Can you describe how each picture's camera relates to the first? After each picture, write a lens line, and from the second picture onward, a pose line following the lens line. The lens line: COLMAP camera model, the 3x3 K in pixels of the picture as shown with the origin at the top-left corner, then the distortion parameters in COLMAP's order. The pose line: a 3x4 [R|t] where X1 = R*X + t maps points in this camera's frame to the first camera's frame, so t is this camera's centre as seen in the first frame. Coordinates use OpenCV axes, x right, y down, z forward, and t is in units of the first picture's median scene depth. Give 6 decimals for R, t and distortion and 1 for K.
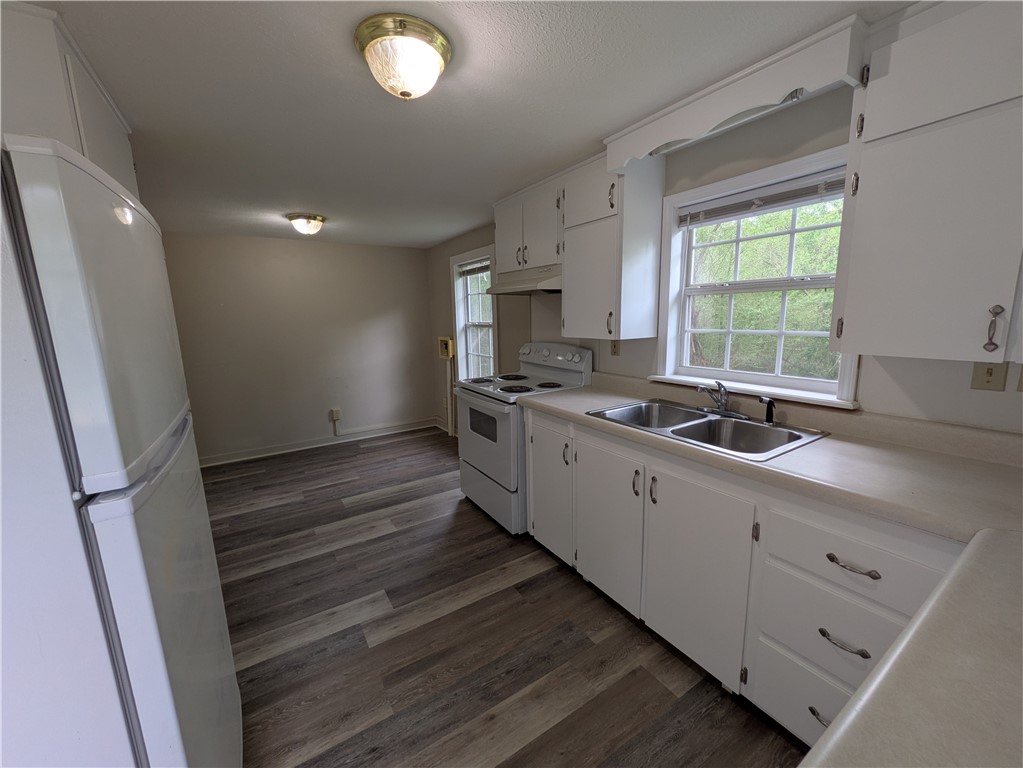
lens RADIAL K [[405.1, 0, 512.4], [0, 405.1, 385.2], [0, 0, 1]] dist [0.000402, 0.000436]
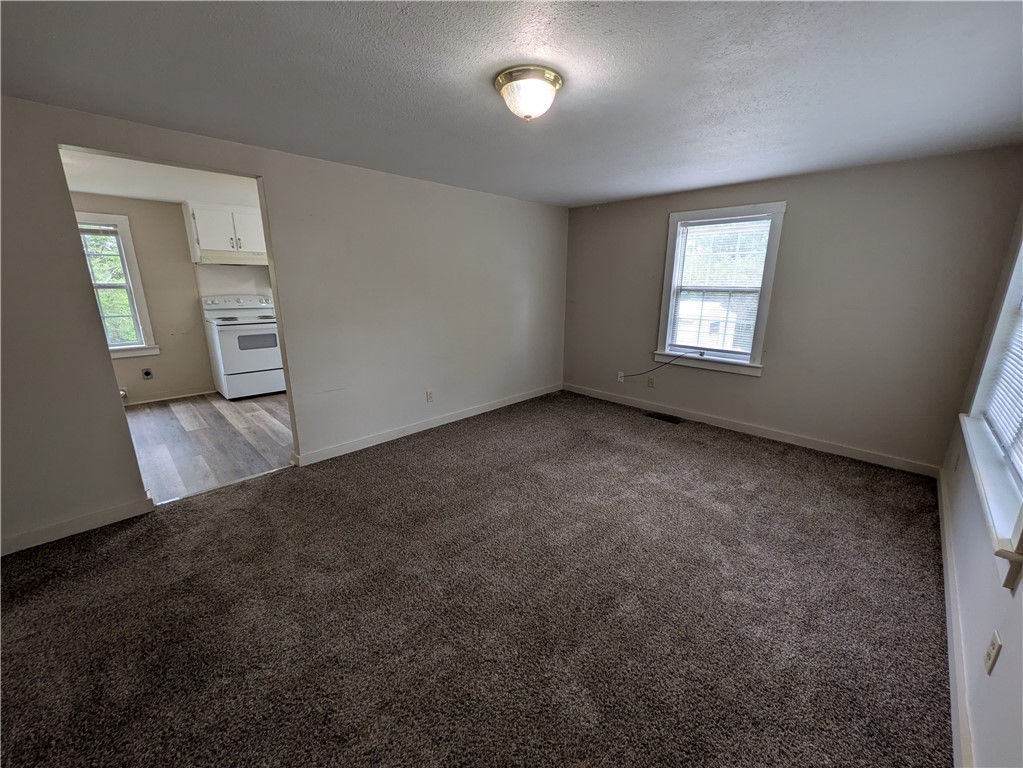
lens RADIAL K [[405.1, 0, 512.4], [0, 405.1, 385.2], [0, 0, 1]] dist [0.000402, 0.000436]
pose [[-0.218682, -0.227760, 0.948843, -2.110586], [0.166865, 0.949327, 0.266334, -0.007648], [-0.961423, 0.216571, -0.169595, 0.299279]]
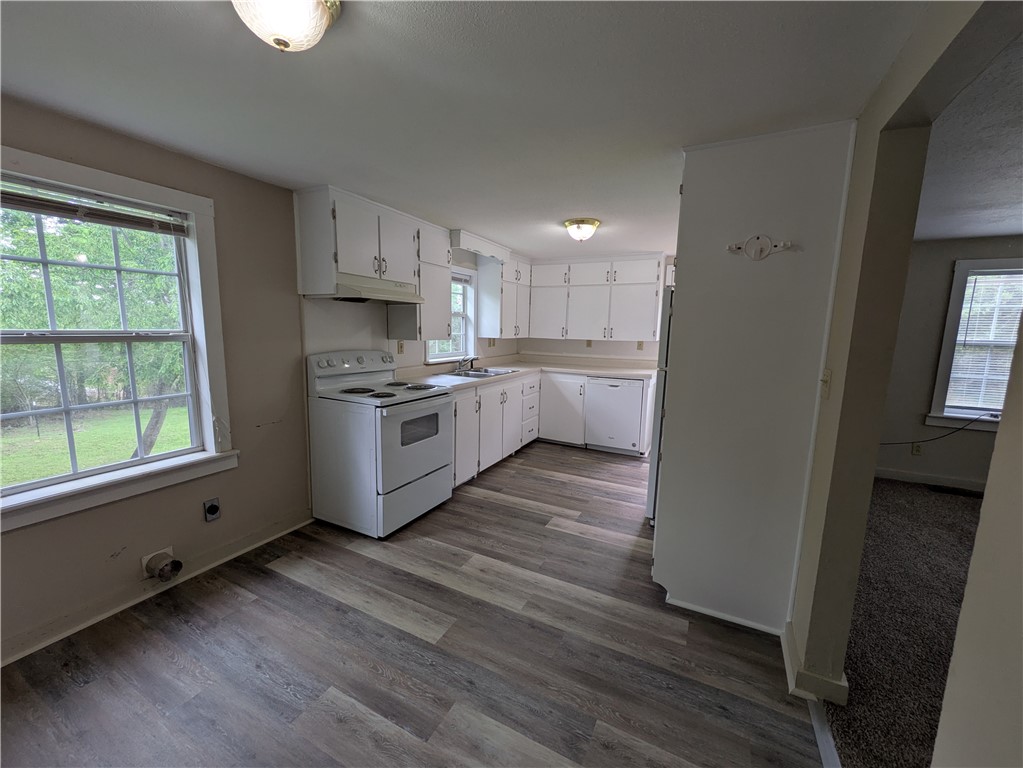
lens RADIAL K [[405.1, 0, 512.4], [0, 405.1, 385.2], [0, 0, 1]] dist [0.000402, 0.000436]
pose [[-0.504736, -0.113800, 0.855740, -1.111873], [0.139807, 0.967412, 0.211113, -0.204480], [-0.851878, 0.226195, -0.472377, 1.324692]]
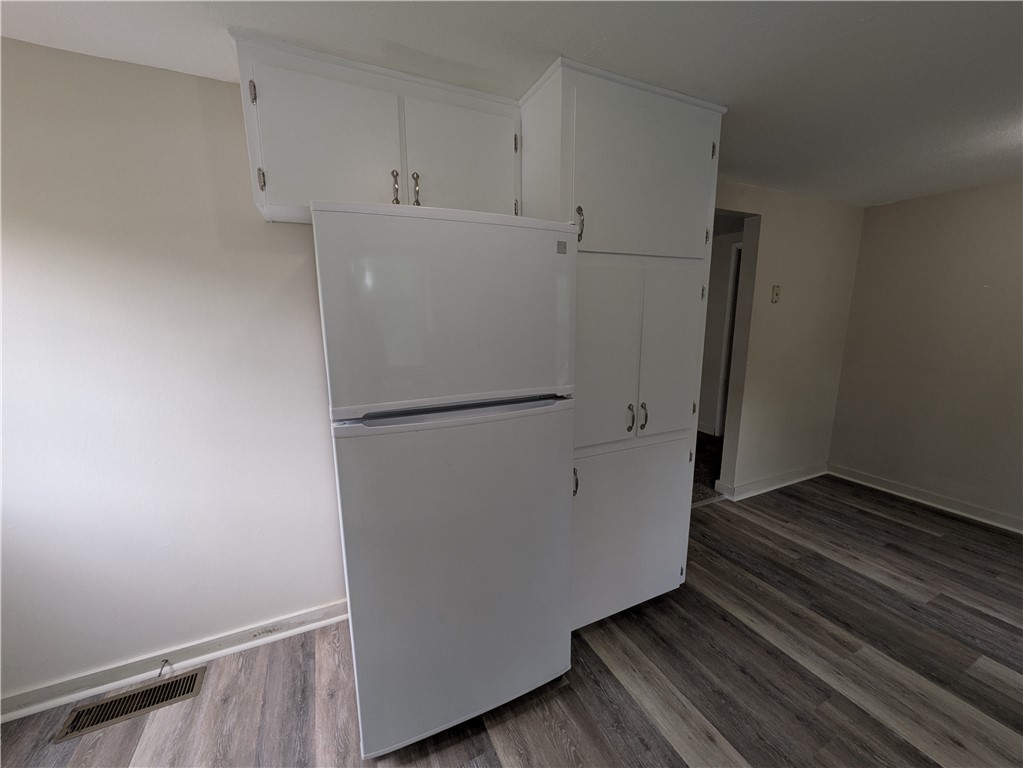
lens RADIAL K [[405.1, 0, 512.4], [0, 405.1, 385.2], [0, 0, 1]] dist [0.000402, 0.000436]
pose [[-0.121598, 0.199899, -0.972242, 0.112714], [-0.166248, 0.961572, 0.218498, -0.082651], [0.978558, 0.188202, -0.083693, 0.462322]]
